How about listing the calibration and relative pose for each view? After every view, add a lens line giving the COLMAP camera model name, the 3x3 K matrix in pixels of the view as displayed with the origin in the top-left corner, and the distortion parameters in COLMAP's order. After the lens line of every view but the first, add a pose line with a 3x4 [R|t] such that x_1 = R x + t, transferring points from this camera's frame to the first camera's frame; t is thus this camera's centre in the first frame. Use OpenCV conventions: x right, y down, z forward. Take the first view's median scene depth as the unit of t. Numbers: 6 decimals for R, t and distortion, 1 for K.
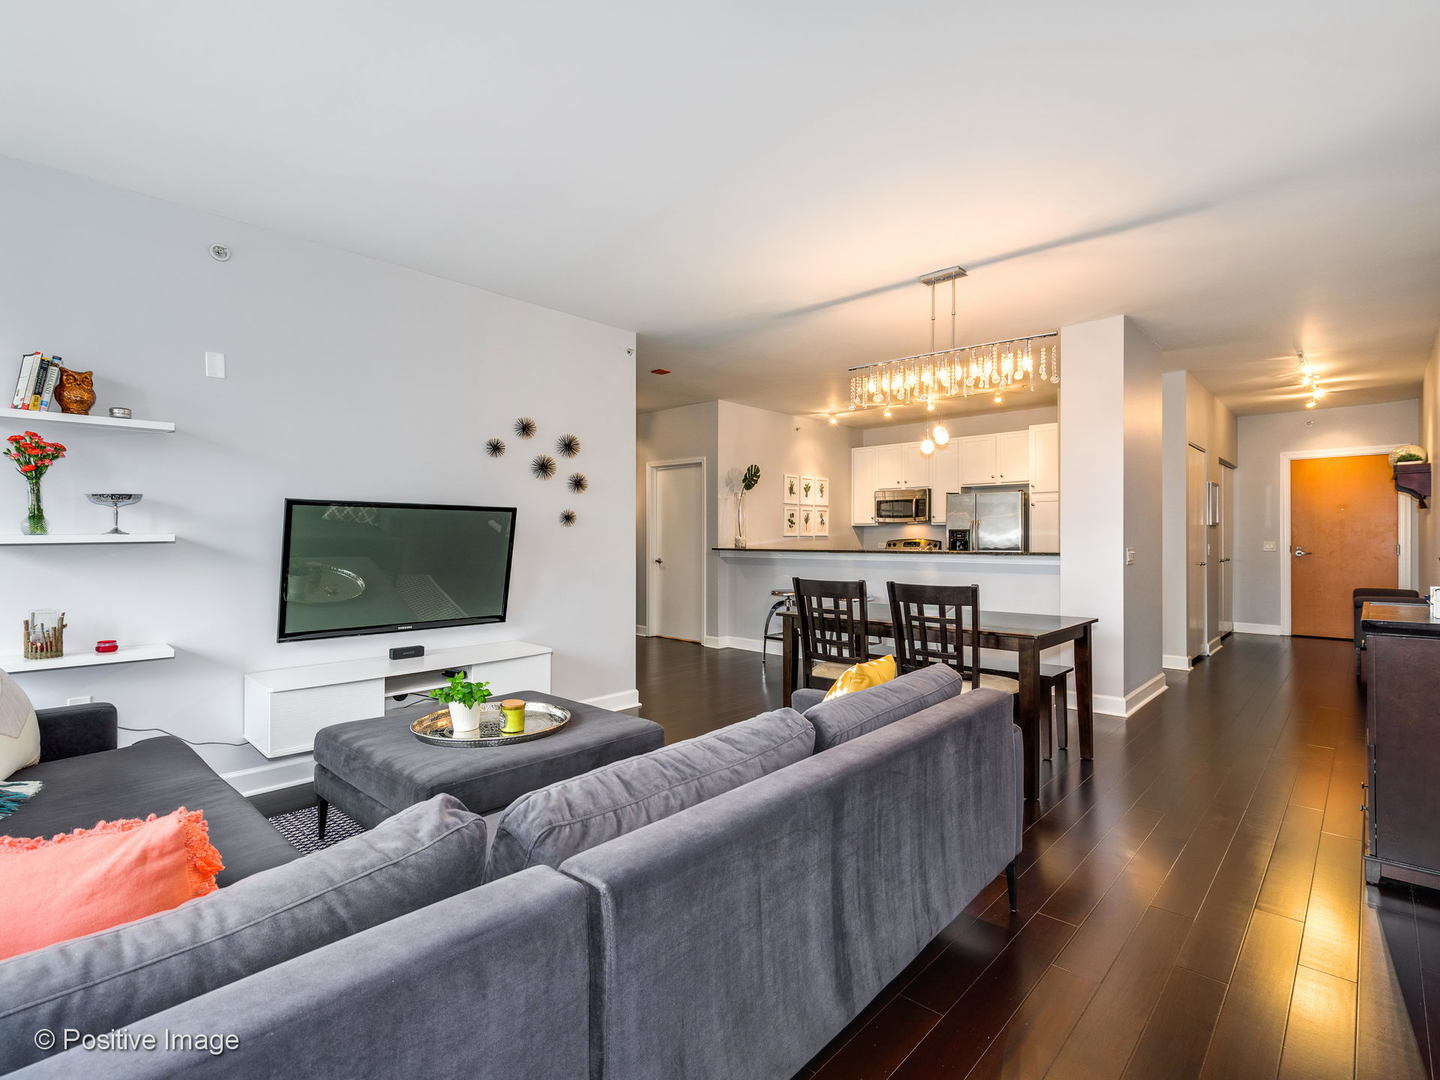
lens RADIAL K [[688.4, 0, 717.5], [0, 688.4, 537.4], [0, 0, 1]] dist [-0.002072, -0.000254]
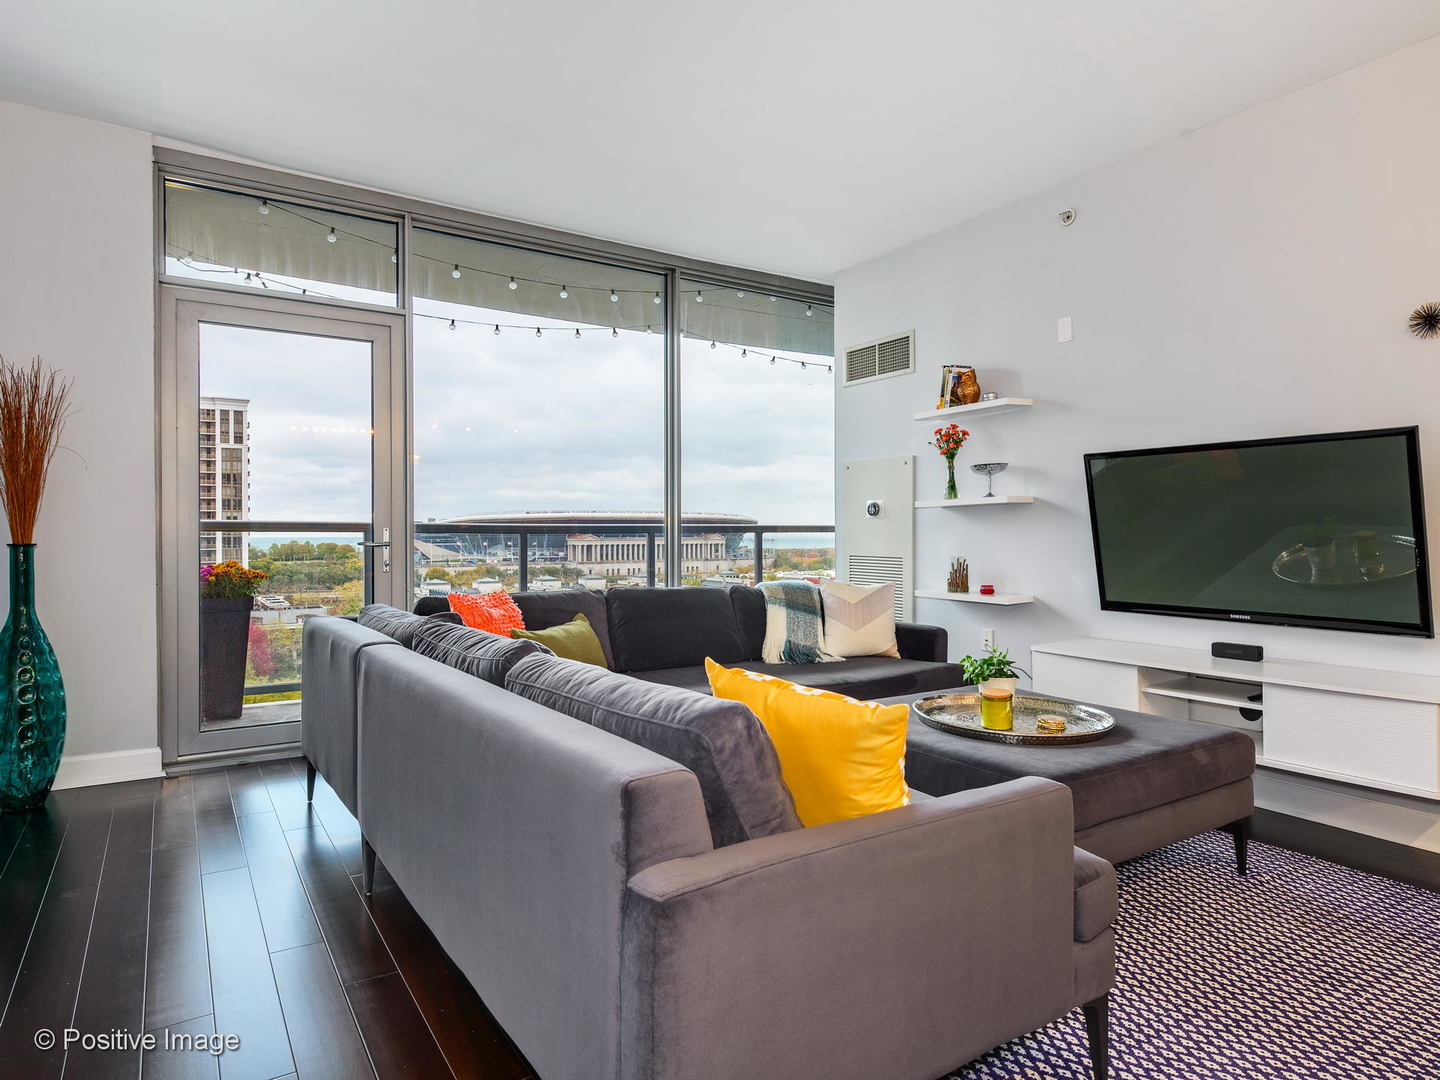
lens RADIAL K [[856.6, 0, 720.0], [0, 856.6, 540.0], [0, 0, 1]] dist [0.003666, 0.000444]
pose [[-0.241170, 0.007664, -0.970453, 0.250076], [0.001743, 0.999971, 0.007464, 0.020468], [0.970481, 0.000109, -0.241176, 0.319046]]
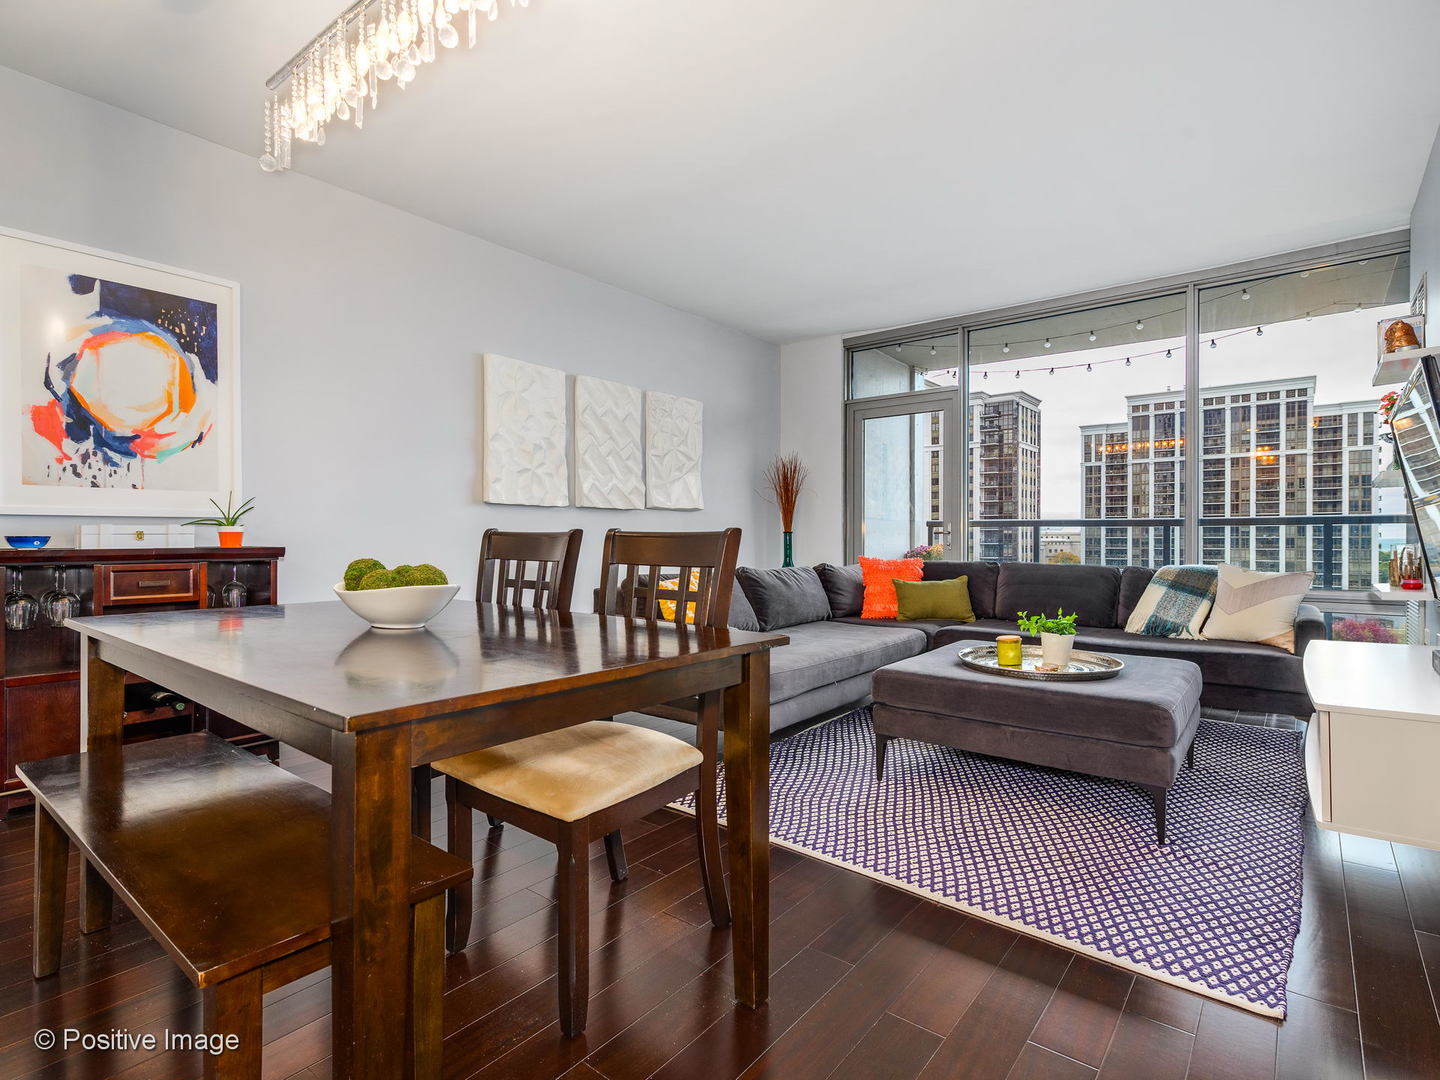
lens RADIAL K [[737.0, 0, 718.1], [0, 737.0, 545.6], [0, 0, 1]] dist [0.002959, -0.000471]
pose [[-0.996401, 0.003222, -0.084708, 0.082715], [0.002262, 0.999932, 0.011423, 0.030242], [0.084739, 0.011190, -0.996340, 0.705575]]
